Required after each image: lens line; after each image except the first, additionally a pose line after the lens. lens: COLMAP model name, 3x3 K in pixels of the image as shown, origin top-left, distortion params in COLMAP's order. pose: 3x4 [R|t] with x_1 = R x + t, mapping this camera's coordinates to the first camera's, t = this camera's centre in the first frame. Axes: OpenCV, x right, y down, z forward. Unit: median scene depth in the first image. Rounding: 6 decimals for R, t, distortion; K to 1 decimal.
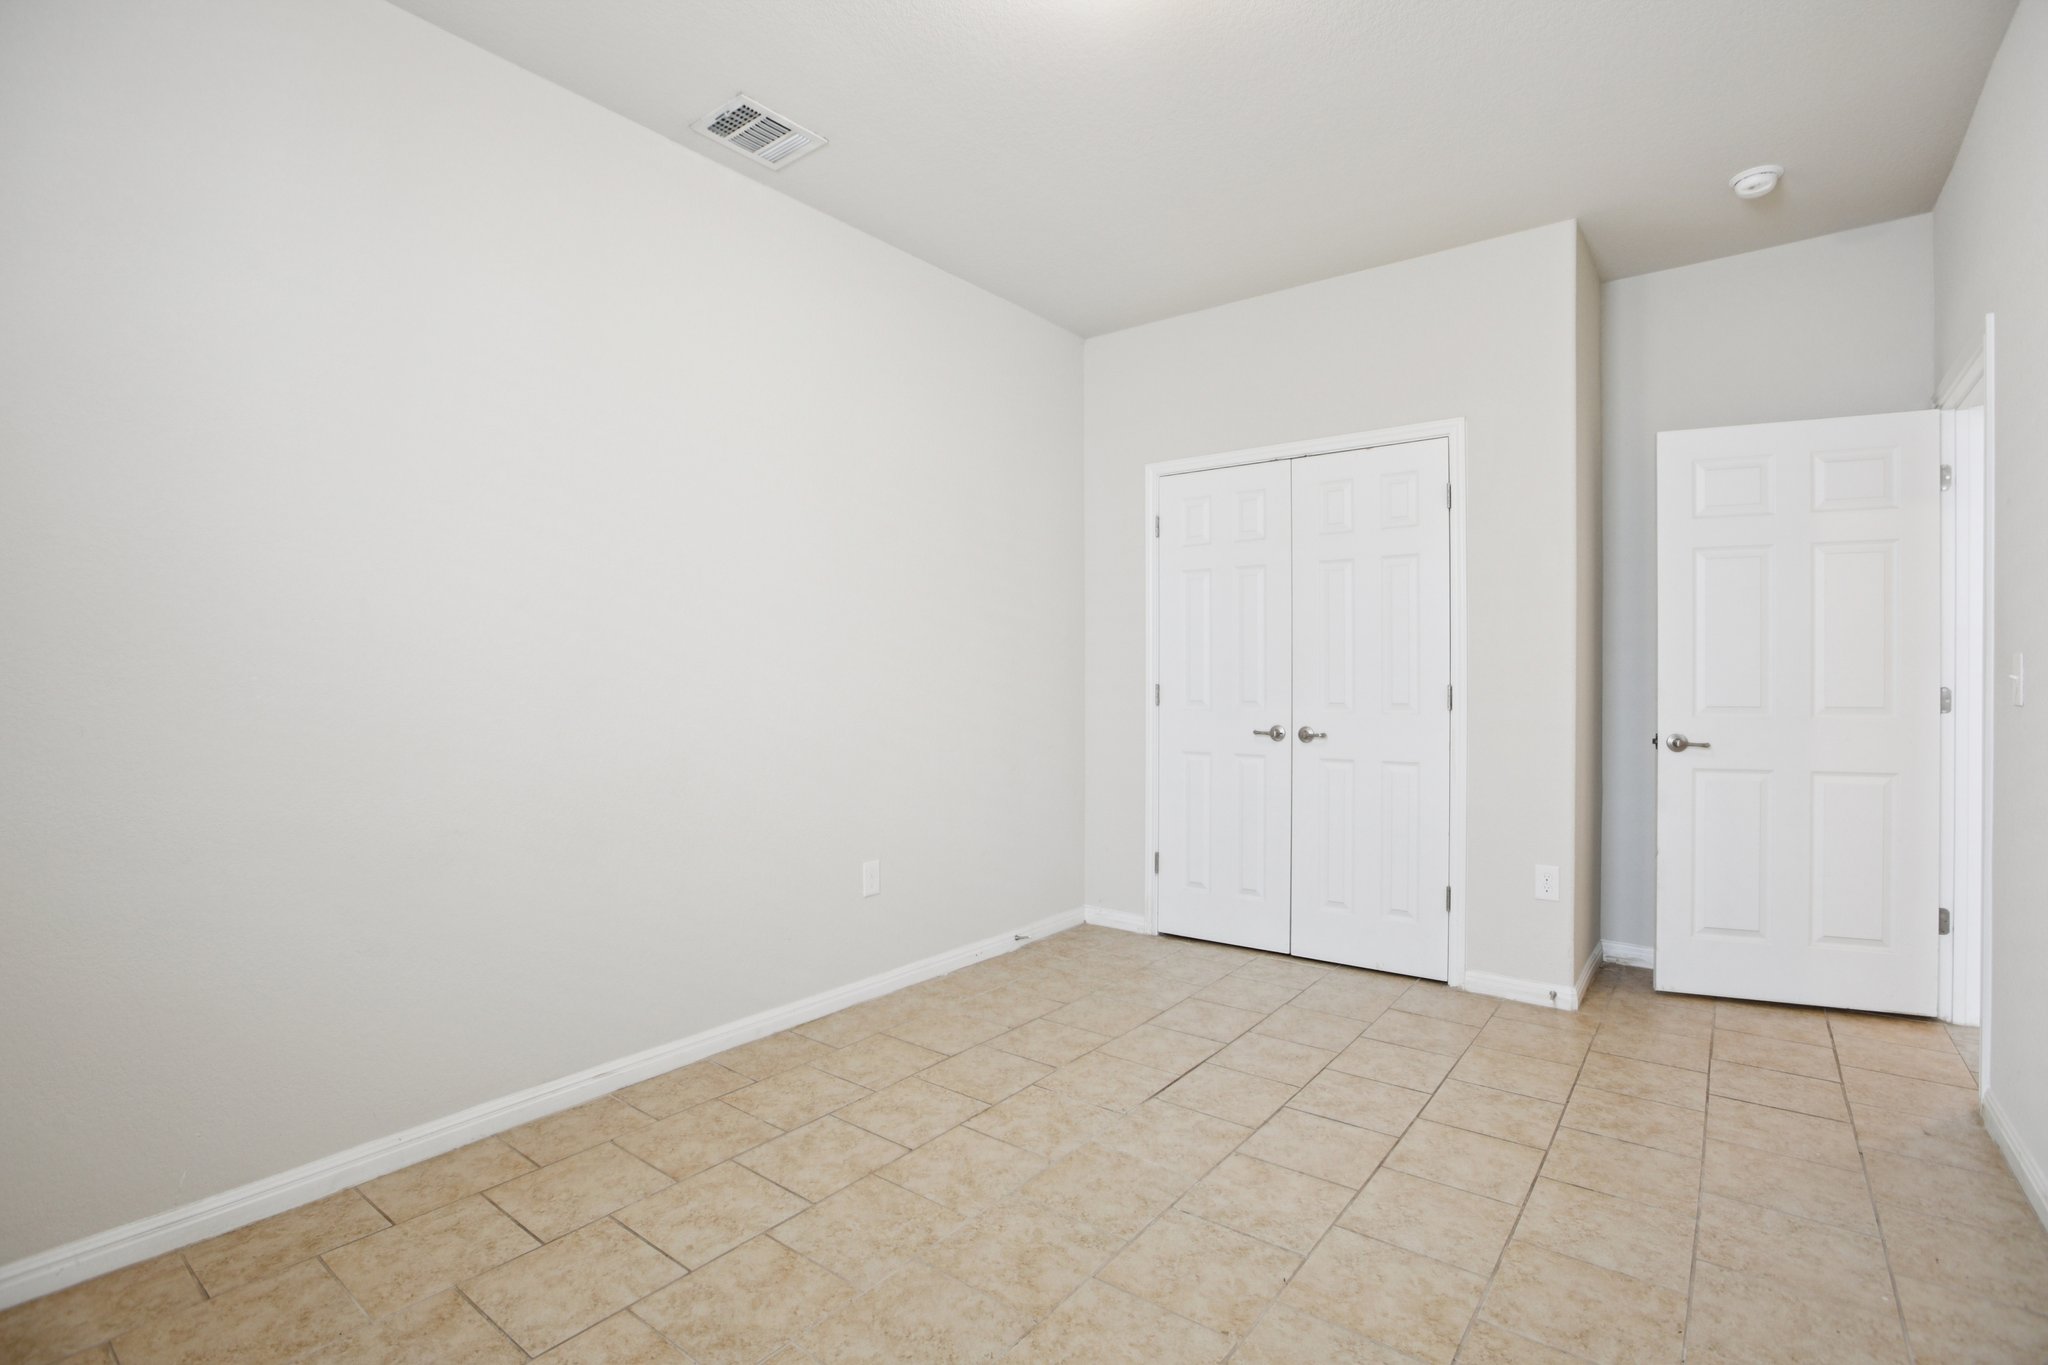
lens RADIAL K [[961.8, 0, 1018.5], [0, 961.8, 675.8], [0, 0, 1]] dist [-0.057437, 0.020070]
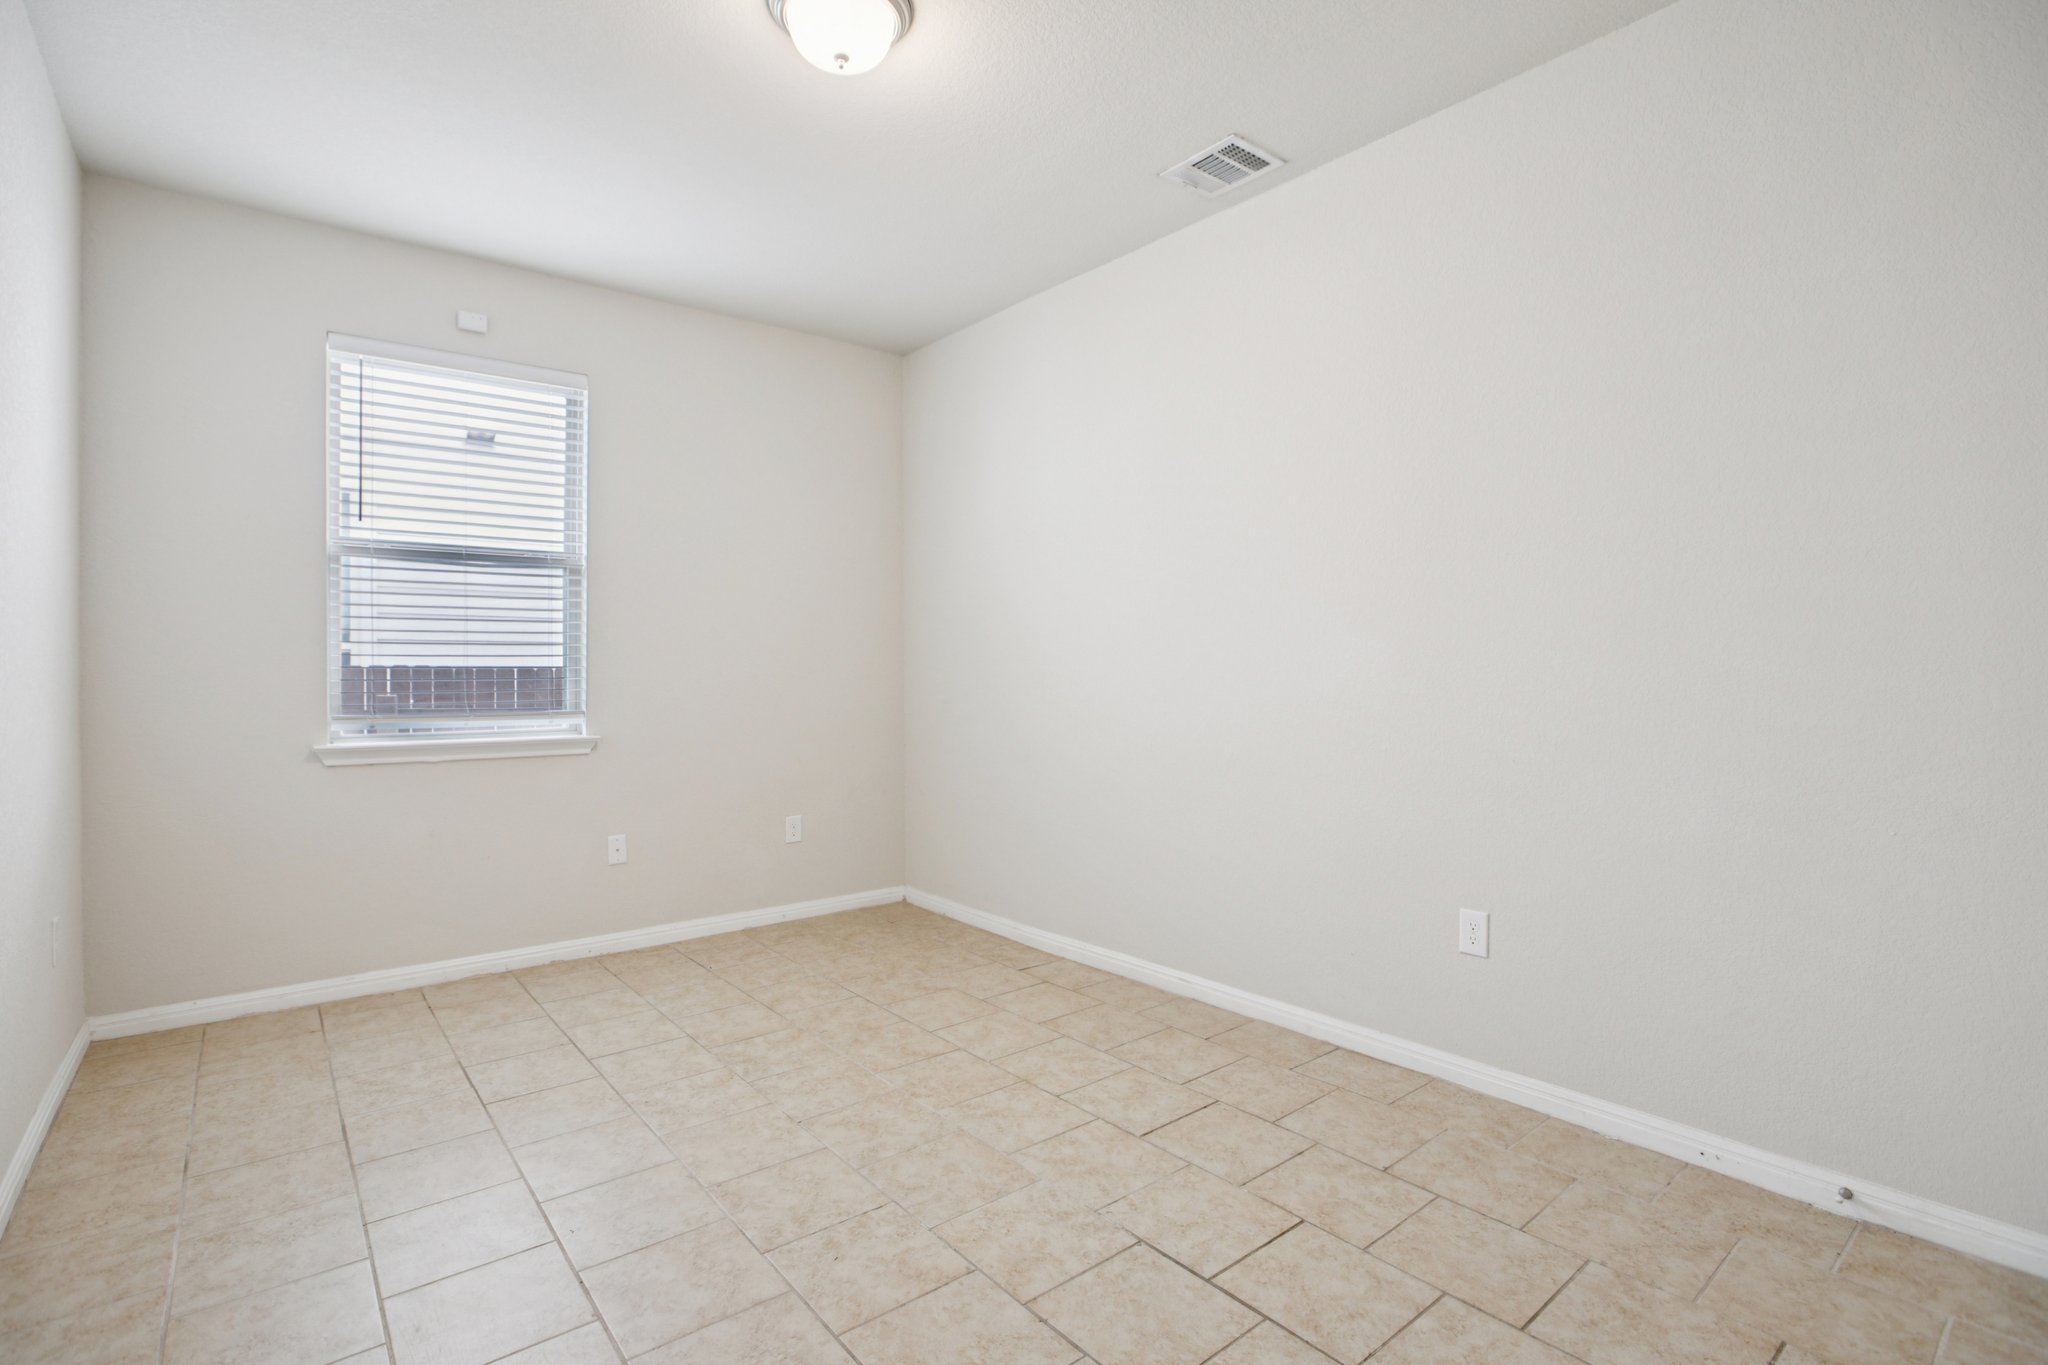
lens RADIAL K [[961.8, 0, 1018.5], [0, 961.8, 675.8], [0, 0, 1]] dist [-0.057437, 0.020070]
pose [[-0.223065, 0.009313, -0.974759, 1.015829], [0.004675, 0.999953, 0.008484, -0.005111], [0.974792, -0.002664, -0.223098, 1.243010]]
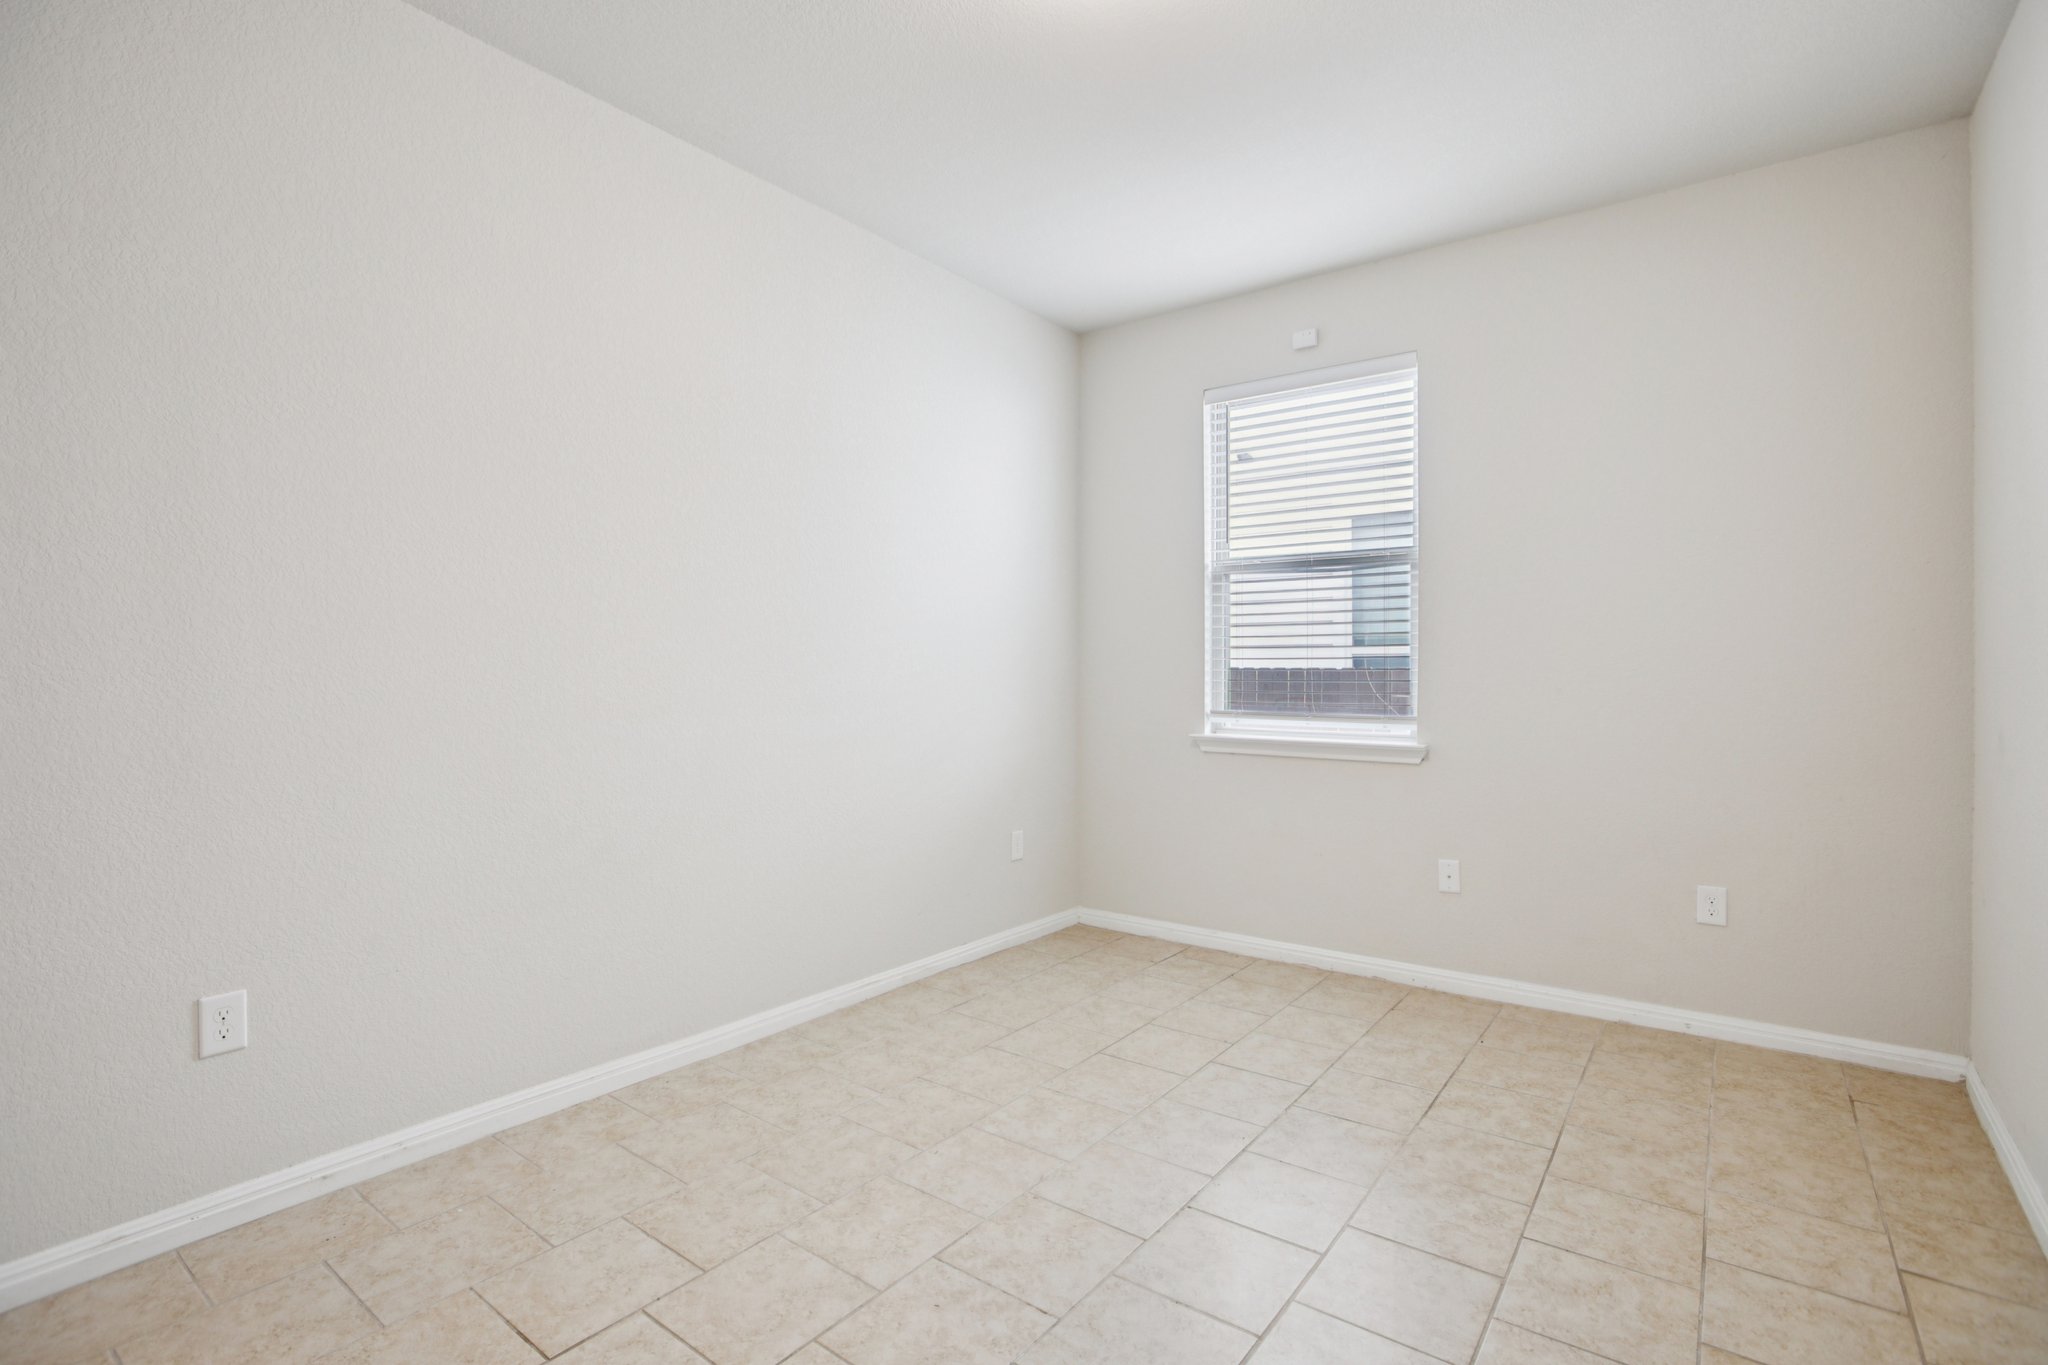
lens RADIAL K [[961.8, 0, 1018.5], [0, 961.8, 675.8], [0, 0, 1]] dist [-0.057437, 0.020070]
pose [[-0.999951, -0.000863, -0.009891, 0.189092], [-0.000884, 0.999997, 0.002070, -0.001966], [0.009890, 0.002079, -0.999949, 1.668329]]
